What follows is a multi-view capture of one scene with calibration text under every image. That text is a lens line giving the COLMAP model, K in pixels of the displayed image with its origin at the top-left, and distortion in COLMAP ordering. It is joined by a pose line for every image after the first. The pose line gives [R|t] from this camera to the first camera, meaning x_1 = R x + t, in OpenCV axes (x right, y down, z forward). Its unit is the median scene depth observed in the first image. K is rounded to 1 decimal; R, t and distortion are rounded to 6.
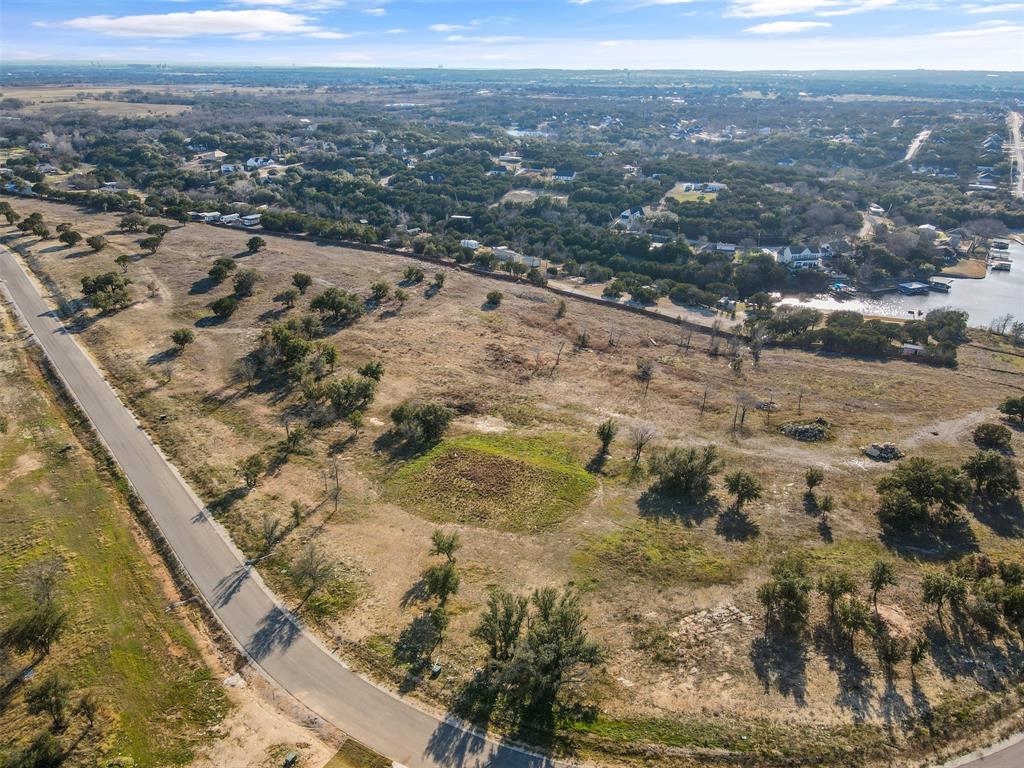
lens RADIAL K [[732.8, 0, 525.1], [0, 732.8, 384.3], [0, 0, 1]] dist [0.000426, 0.034237]
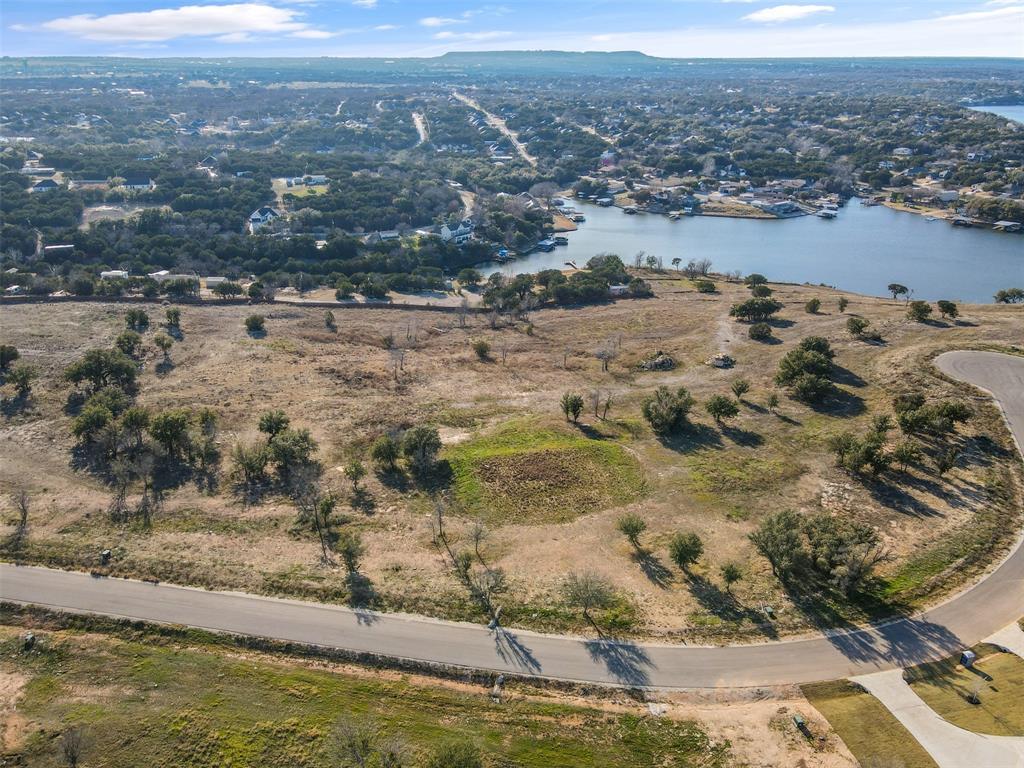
lens RADIAL K [[732.8, 0, 525.1], [0, 732.8, 384.3], [0, 0, 1]] dist [0.000426, 0.034237]
pose [[0.782185, -0.262448, 0.565073, -0.538665], [0.254796, 0.962387, 0.094286, -0.081390], [-0.568565, 0.070230, 0.819635, 0.151595]]
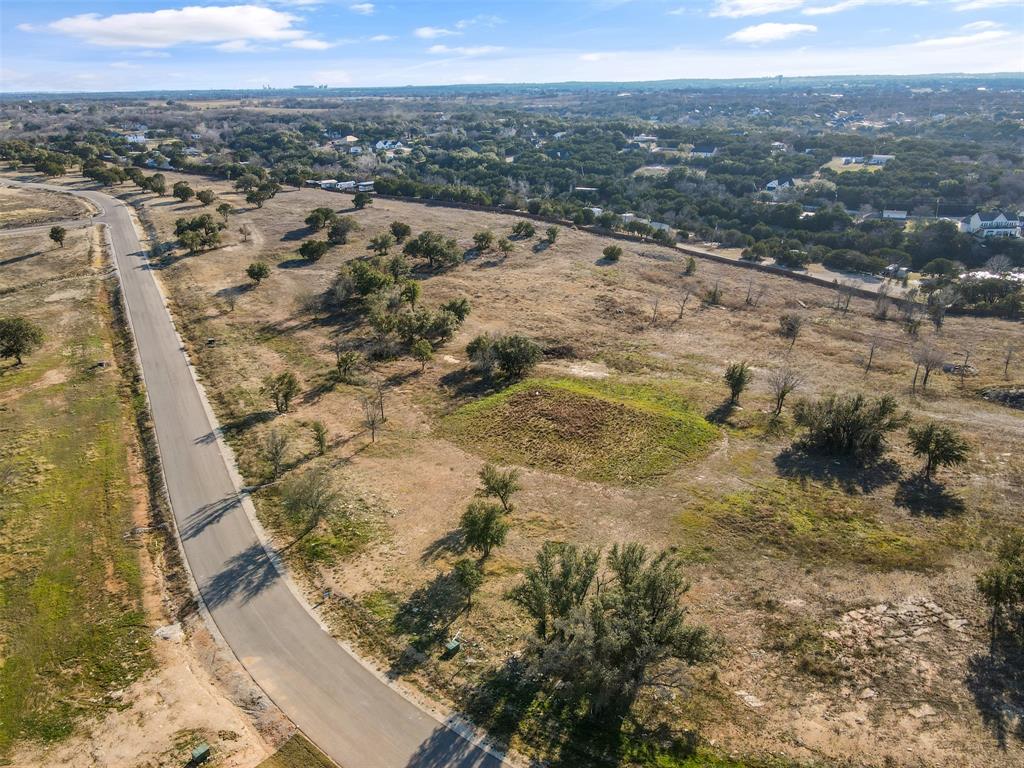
lens RADIAL K [[742.9, 0, 523.3], [0, 742.9, 387.5], [0, 0, 1]] dist [0.011076, 0.010980]
pose [[0.983618, 0.041148, -0.175507, 0.028211], [-0.042858, 0.999063, -0.005966, 0.089020], [0.175097, 0.013390, 0.984460, 0.197532]]
